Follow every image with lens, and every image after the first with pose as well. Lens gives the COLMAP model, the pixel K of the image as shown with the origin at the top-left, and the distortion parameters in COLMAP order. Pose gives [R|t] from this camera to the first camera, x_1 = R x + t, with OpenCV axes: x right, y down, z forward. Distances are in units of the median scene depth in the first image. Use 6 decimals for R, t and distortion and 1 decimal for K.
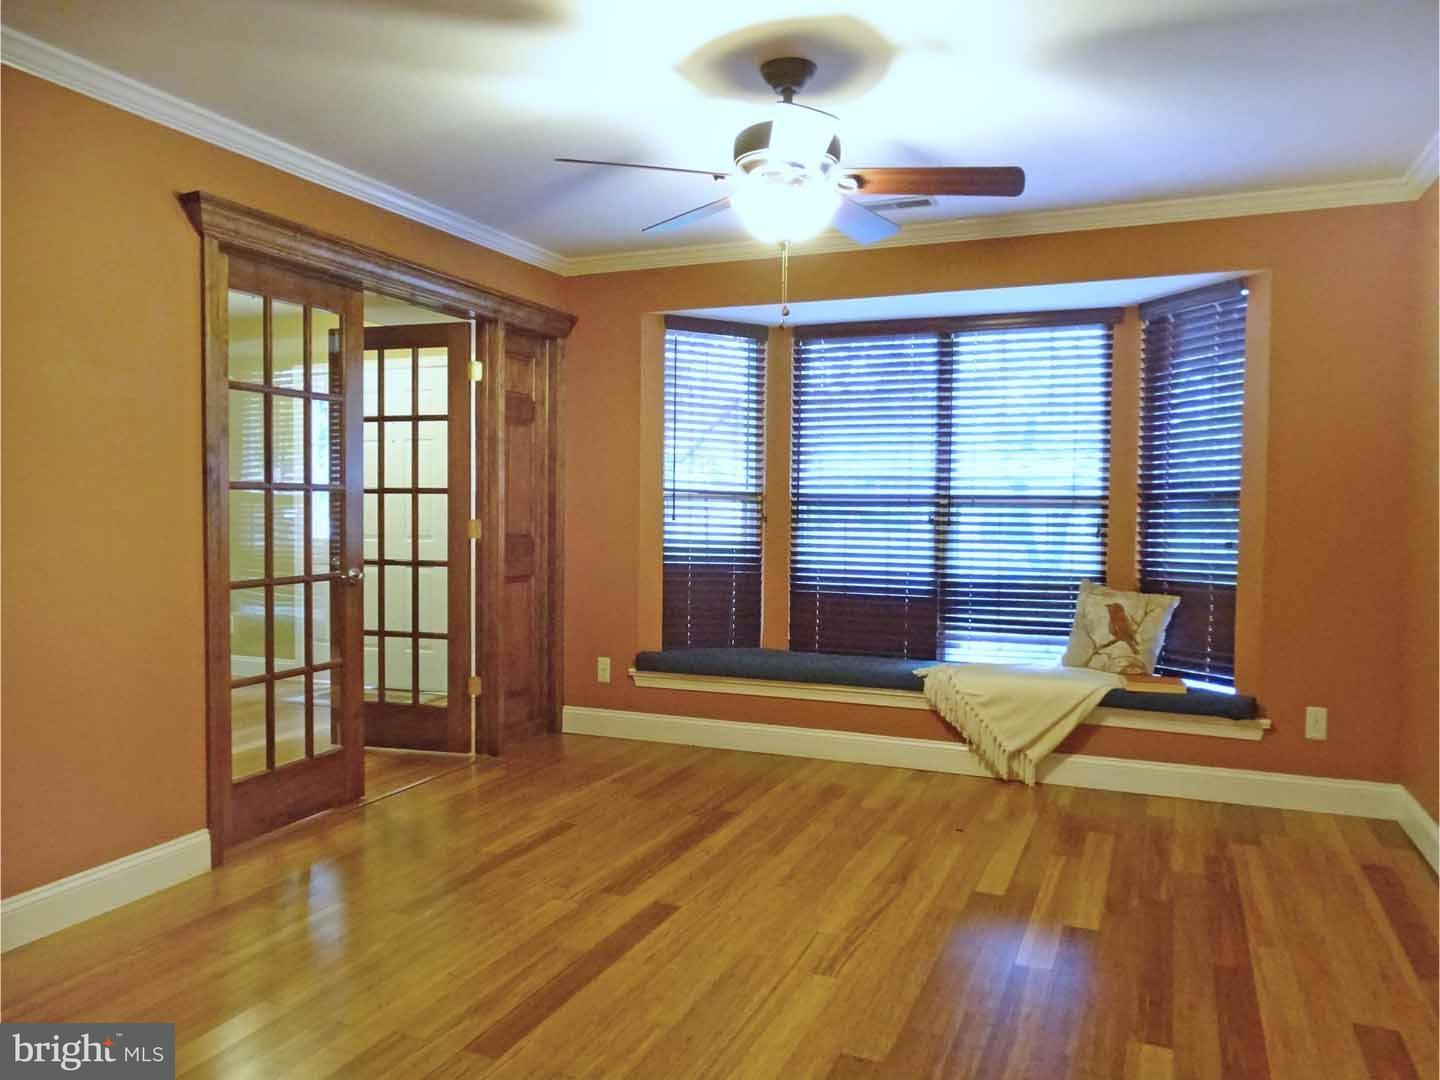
lens RADIAL K [[1025.2, 0, 727.2], [0, 1025.2, 534.4], [0, 0, 1]] dist [0.040793, -0.016900]
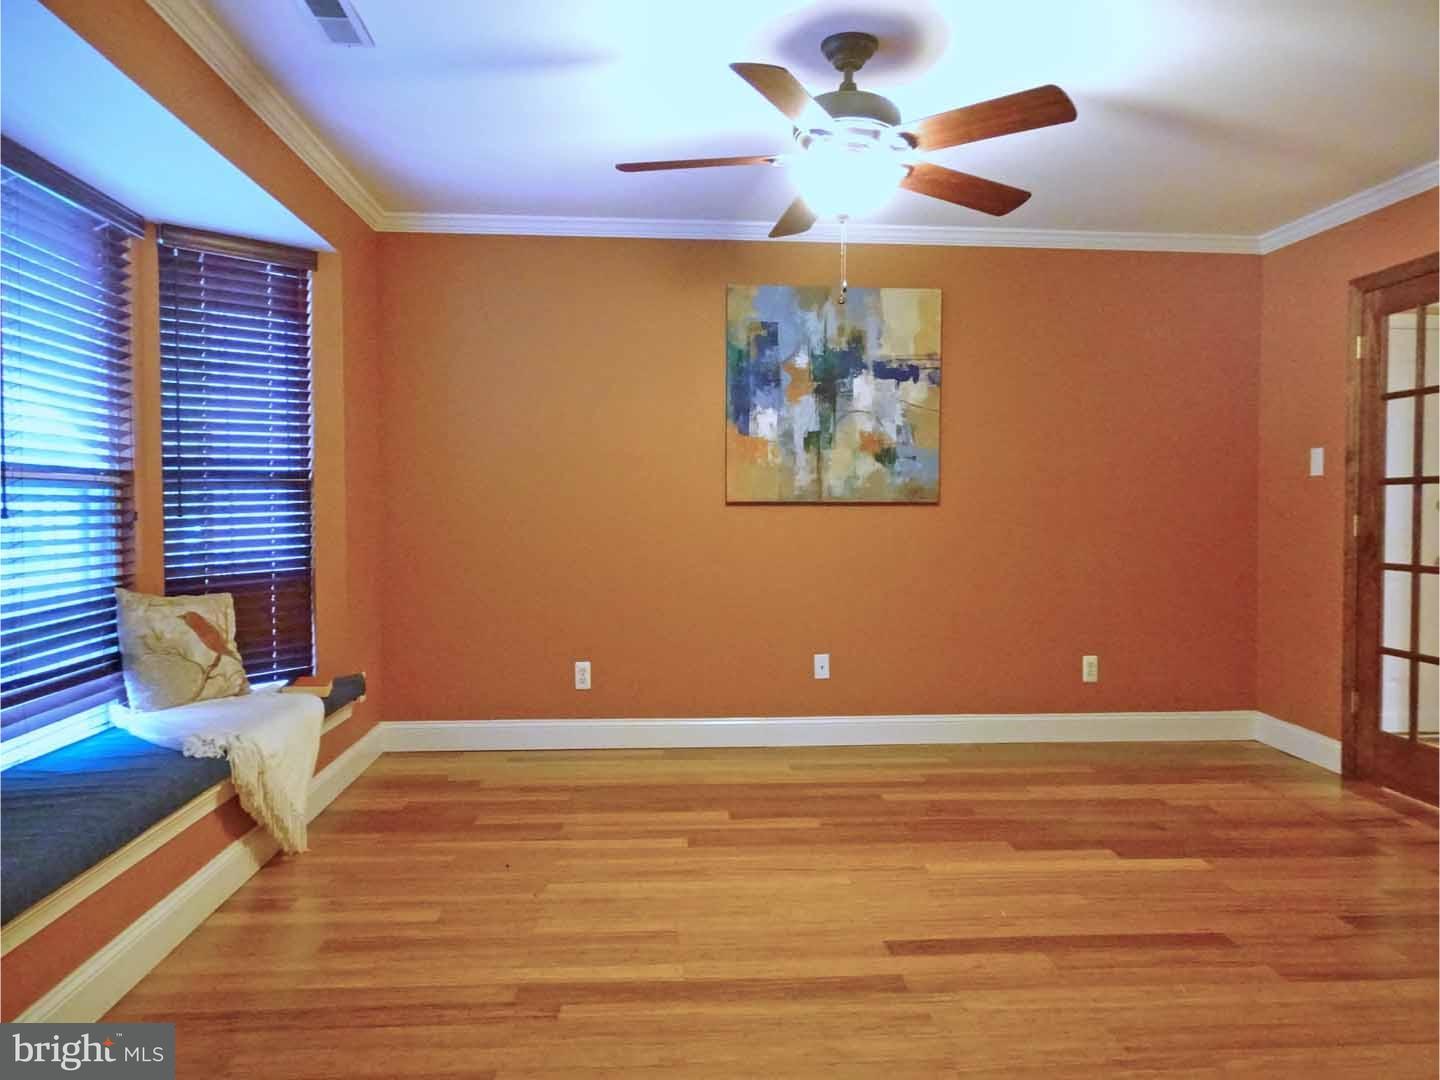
lens RADIAL K [[1025.2, 0, 727.8], [0, 1025.2, 542.4], [0, 0, 1]] dist [0.040793, -0.016900]
pose [[-0.459590, -0.040877, 0.887190, -0.660194], [0.009442, 0.998659, 0.050904, -0.028449], [-0.888081, 0.031772, -0.458588, 1.314600]]
